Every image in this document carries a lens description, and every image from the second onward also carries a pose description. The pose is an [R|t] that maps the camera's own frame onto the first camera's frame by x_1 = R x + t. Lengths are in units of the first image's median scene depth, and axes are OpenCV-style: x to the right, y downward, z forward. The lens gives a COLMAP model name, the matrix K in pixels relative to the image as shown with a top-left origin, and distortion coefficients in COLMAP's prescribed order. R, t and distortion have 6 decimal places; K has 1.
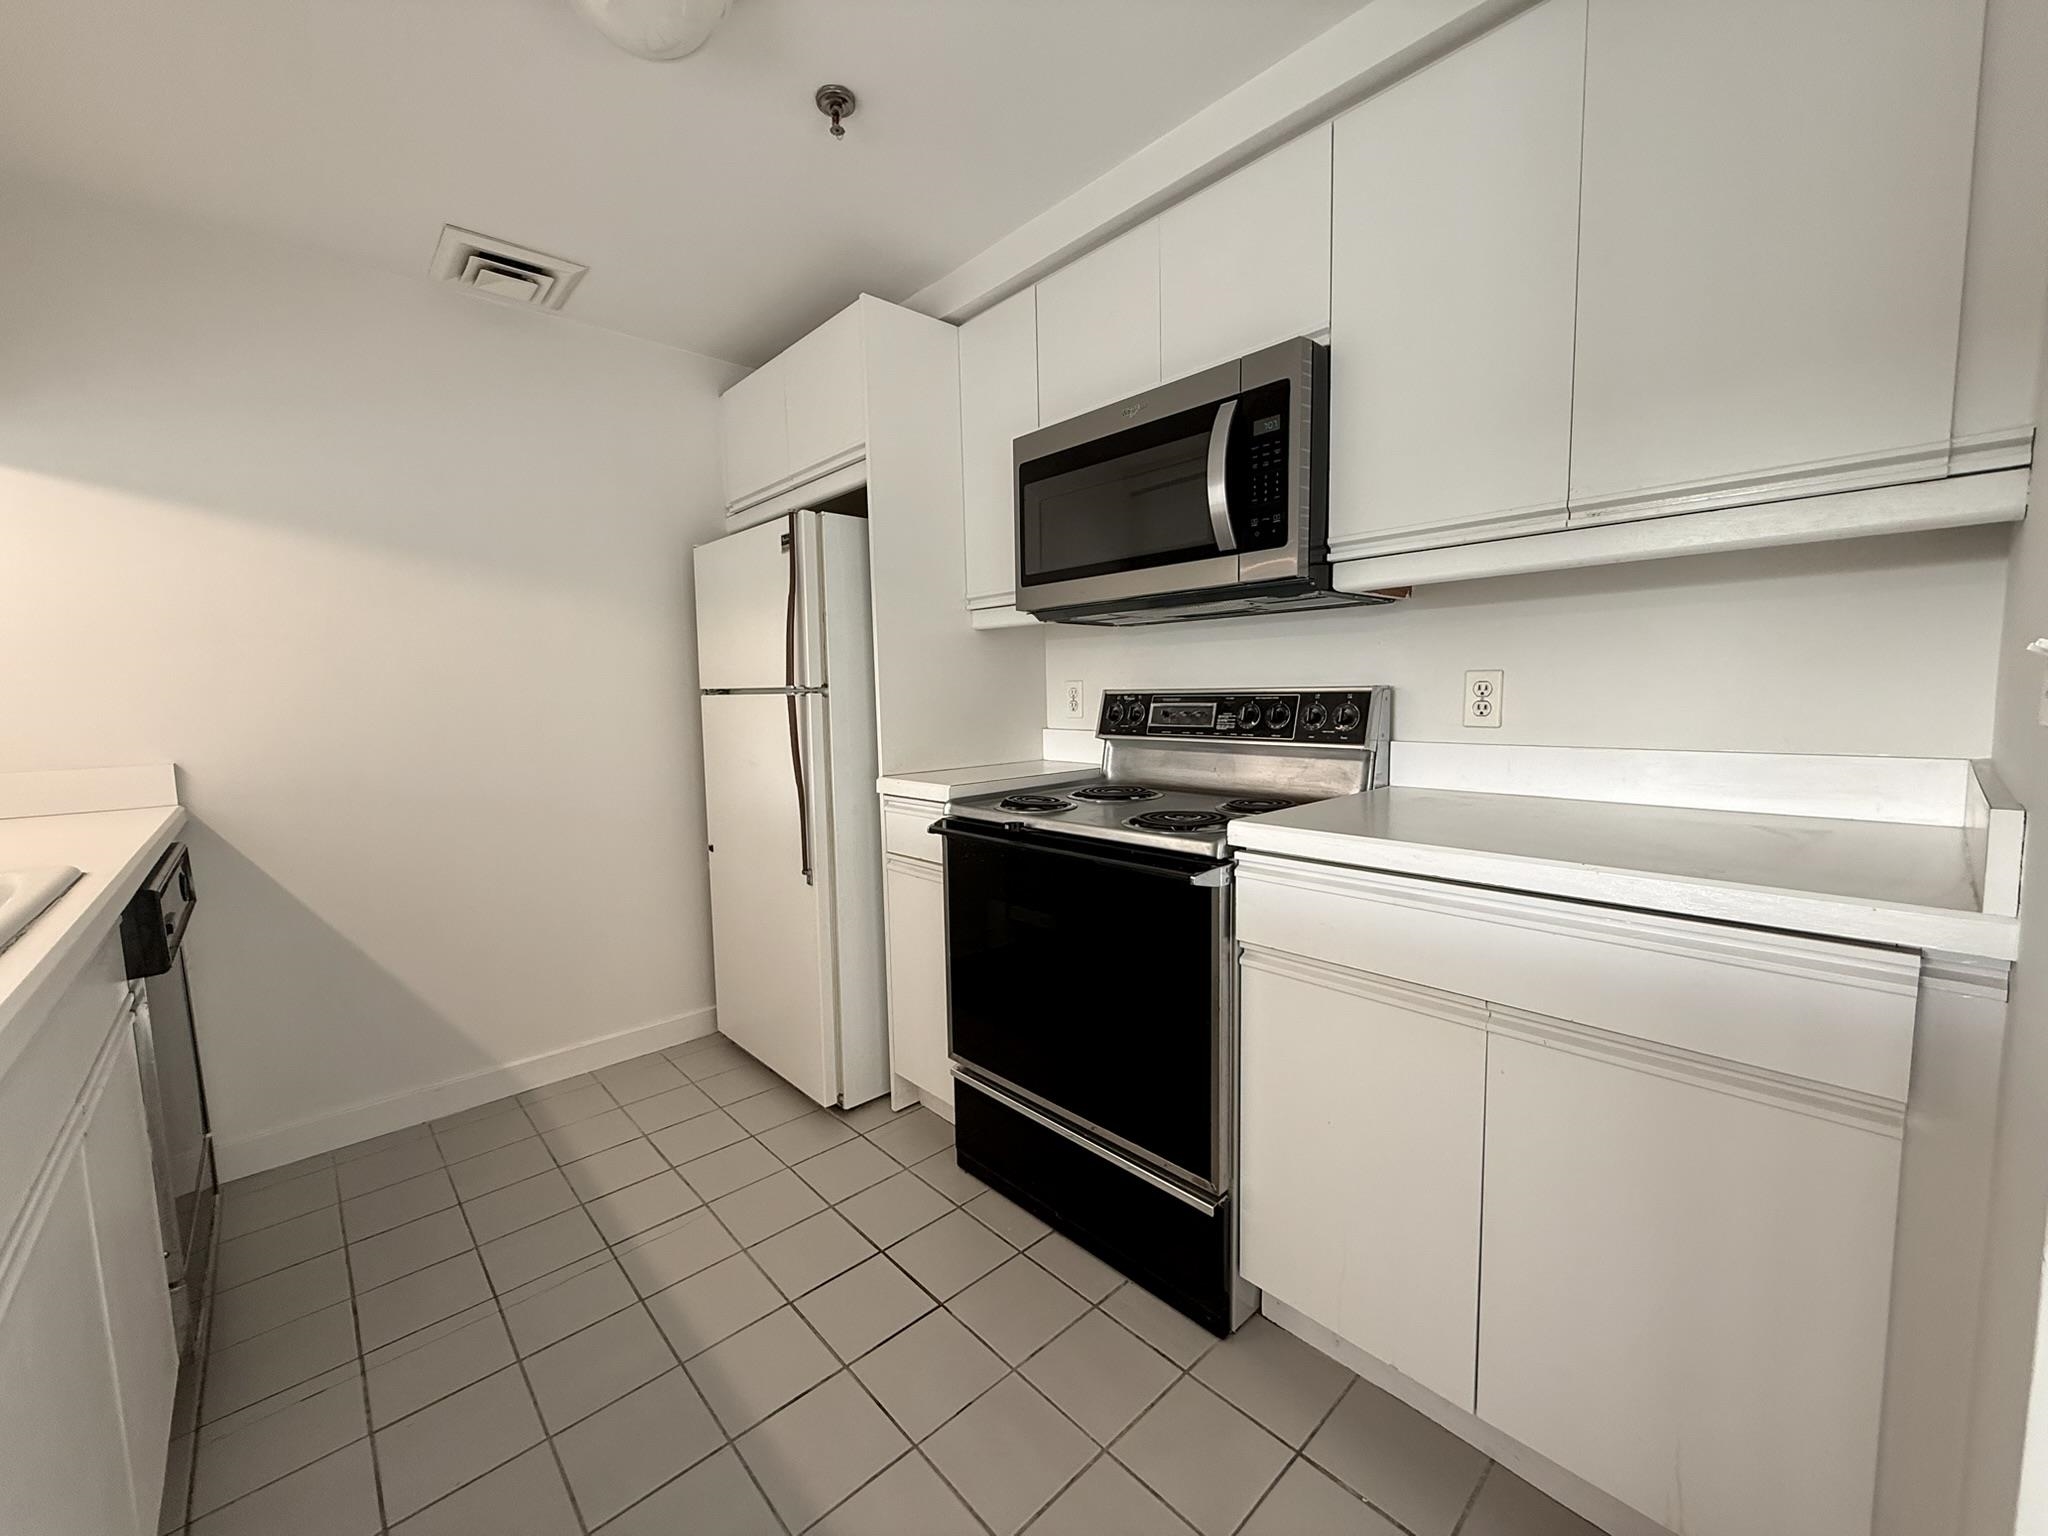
lens RADIAL K [[817.7, 0, 1018.7], [0, 817.7, 771.3], [0, 0, 1]] dist [0.000072, 0.000621]
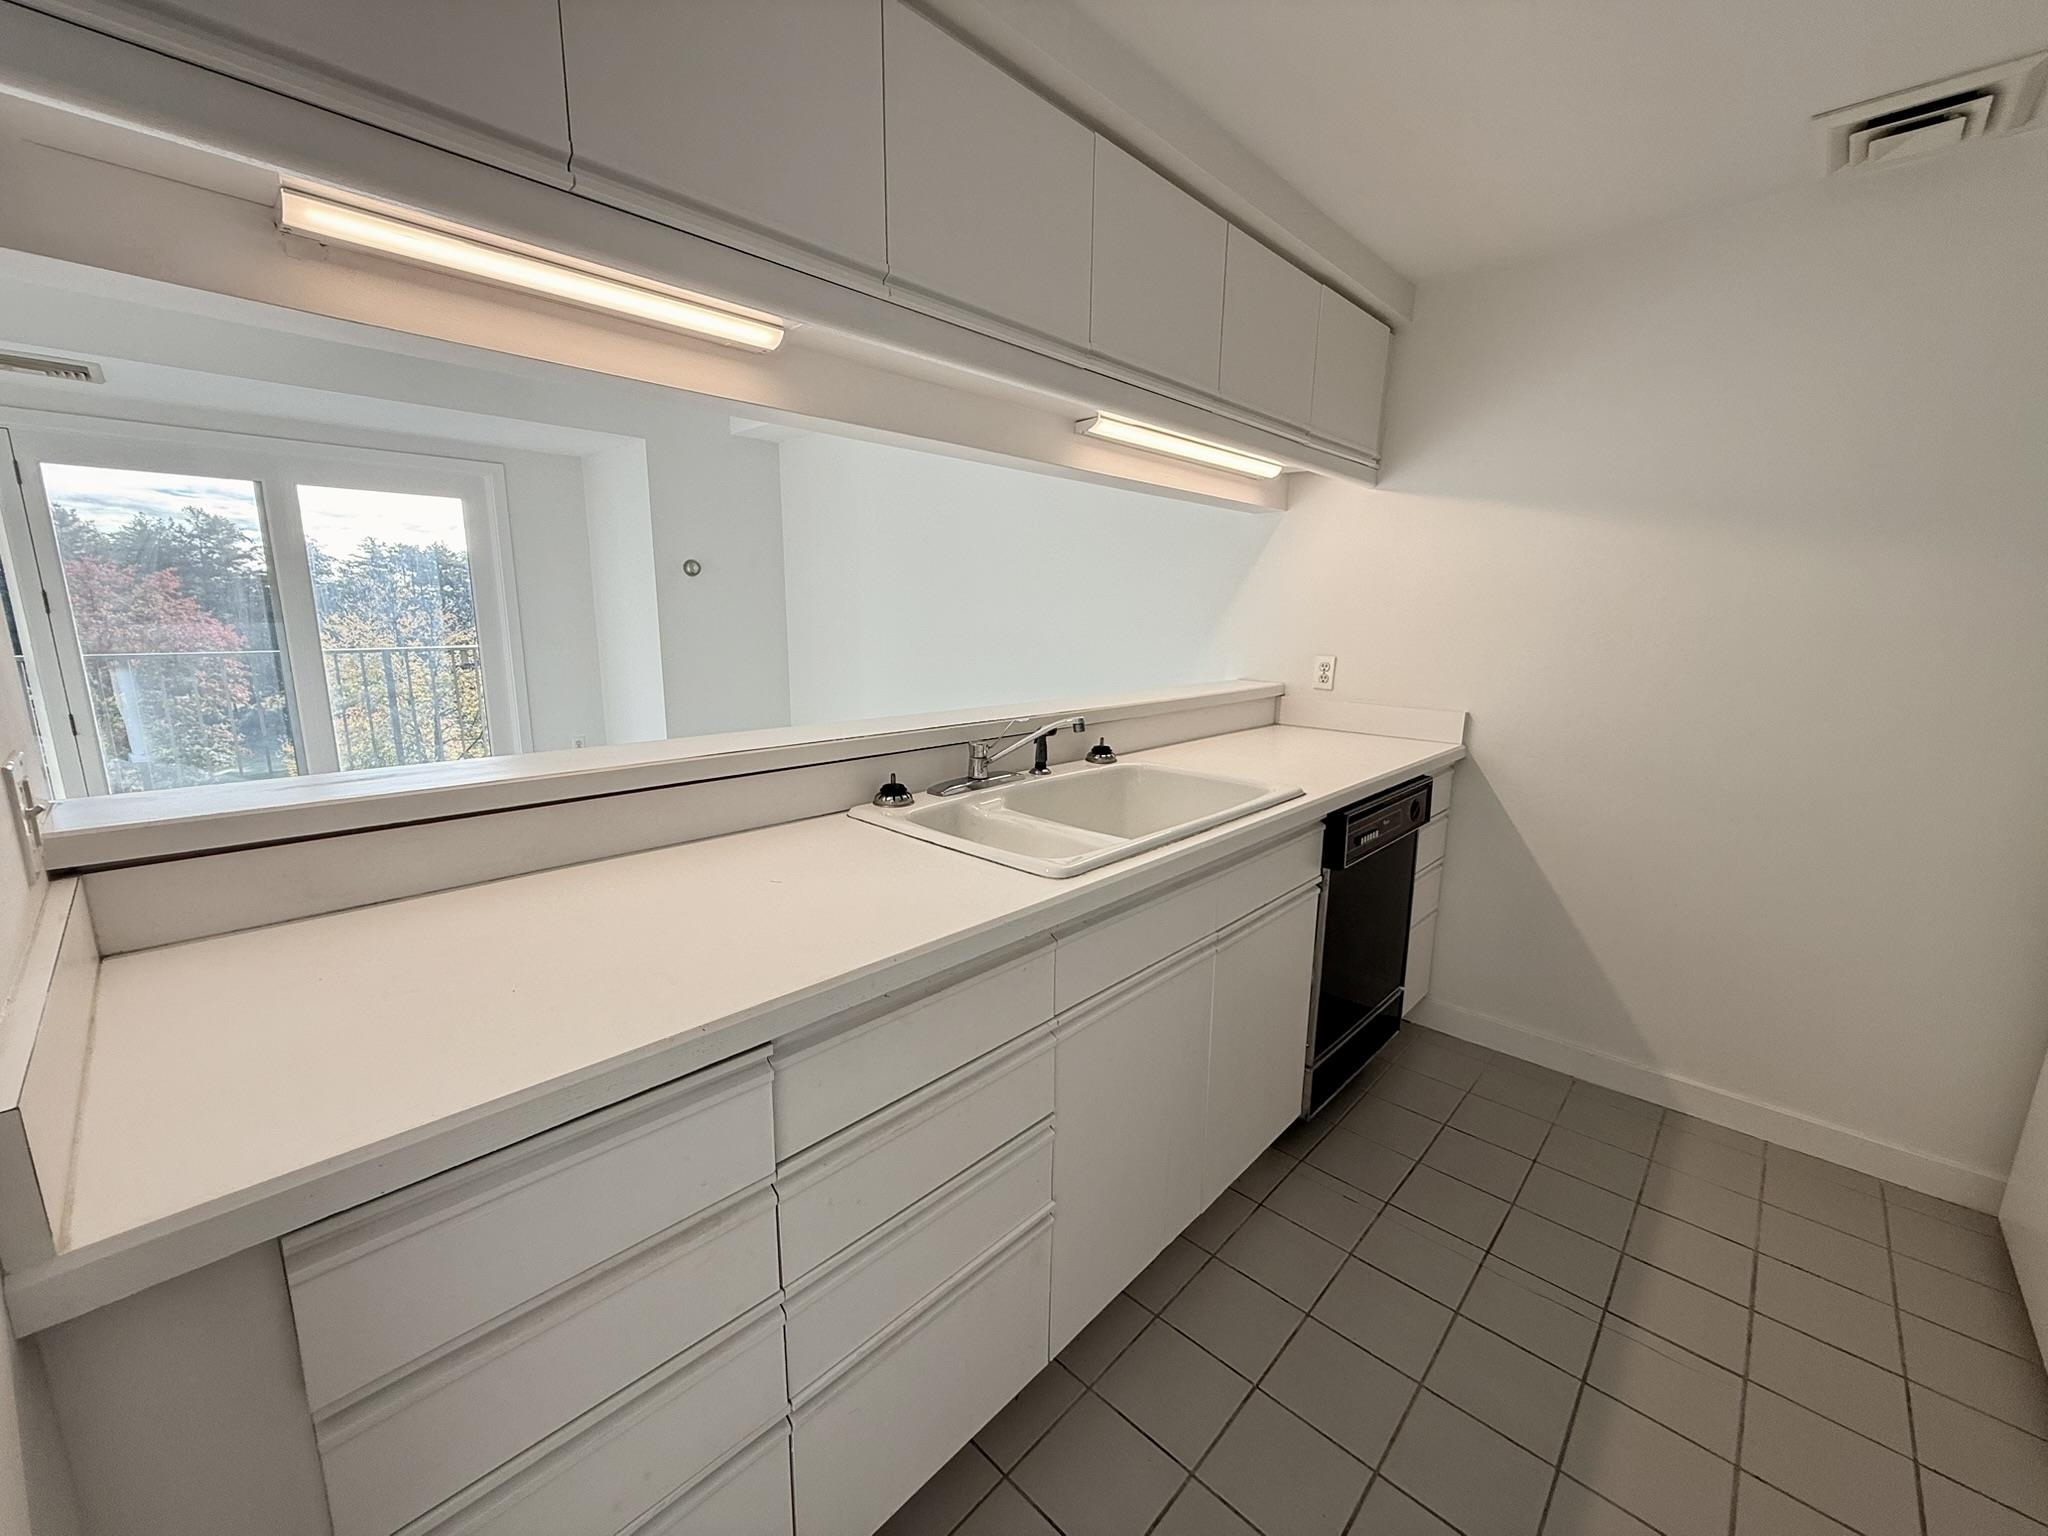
lens RADIAL K [[817.7, 0, 1020.5], [0, 817.7, 770.1], [0, 0, 1]] dist [0.000072, 0.000621]
pose [[0.065117, 0.216614, -0.974083, 0.189826], [-0.111061, 0.971663, 0.208651, -0.107140], [0.991678, 0.094596, 0.087330, 0.188326]]
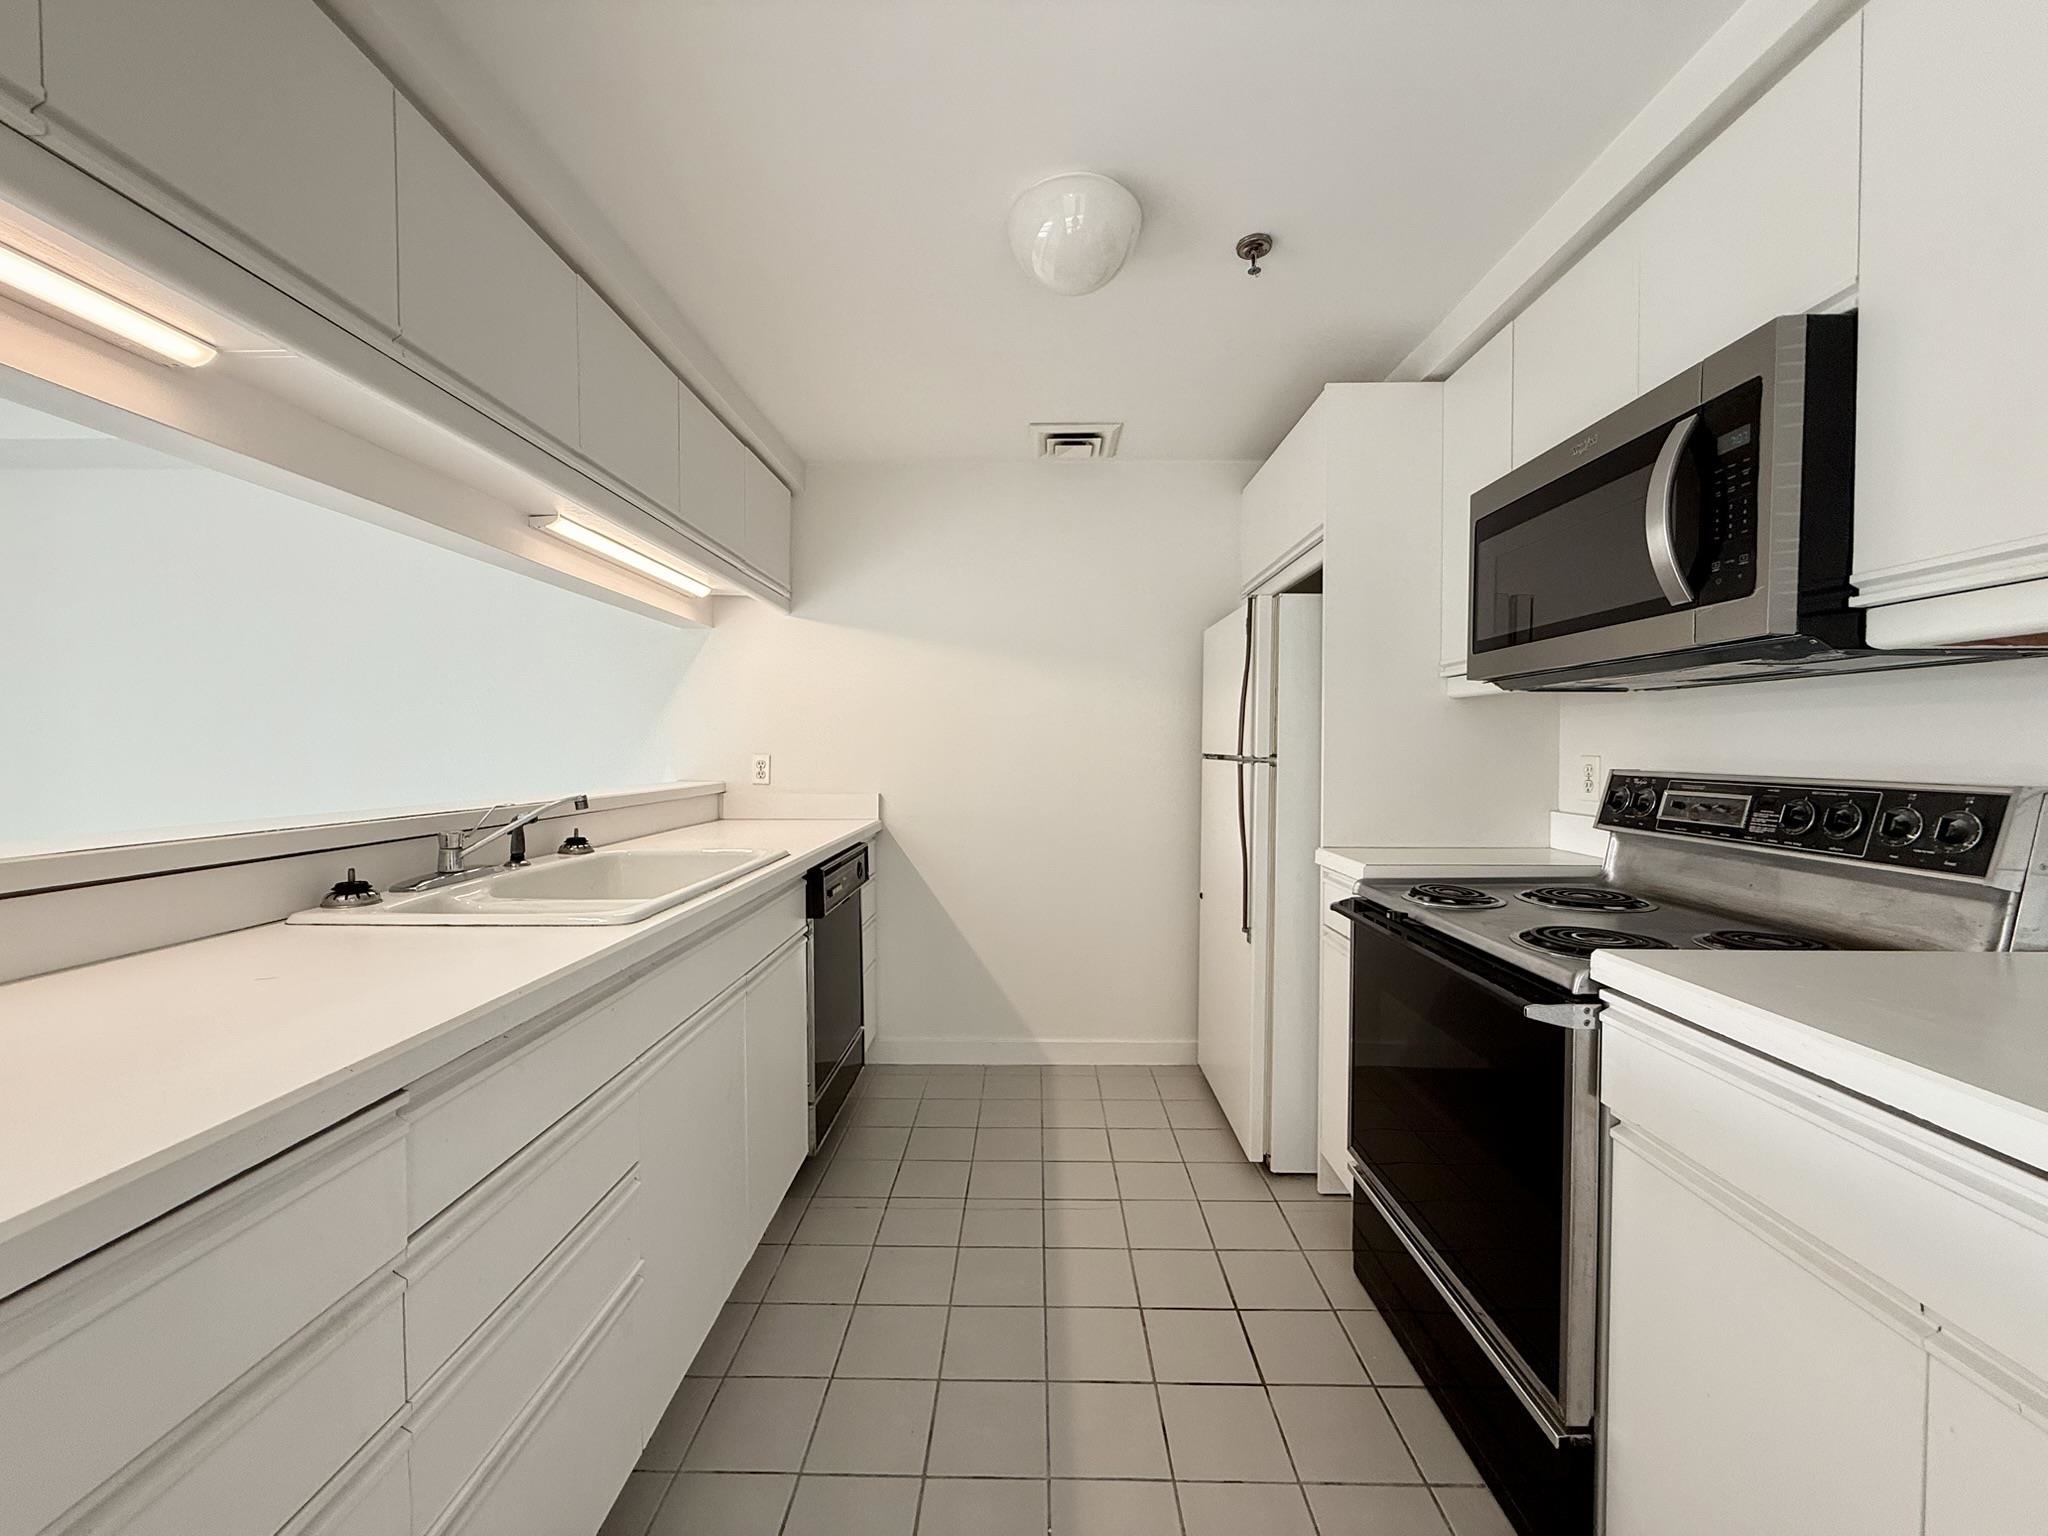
lens RADIAL K [[817.7, 0, 1021.9], [0, 817.7, 769.9], [0, 0, 1]] dist [0.000072, 0.000621]
pose [[0.724303, 0.040148, -0.688312, 0.272442], [-0.083733, 0.996036, -0.030014, -0.029949], [0.684378, 0.079374, 0.724794, 0.015044]]
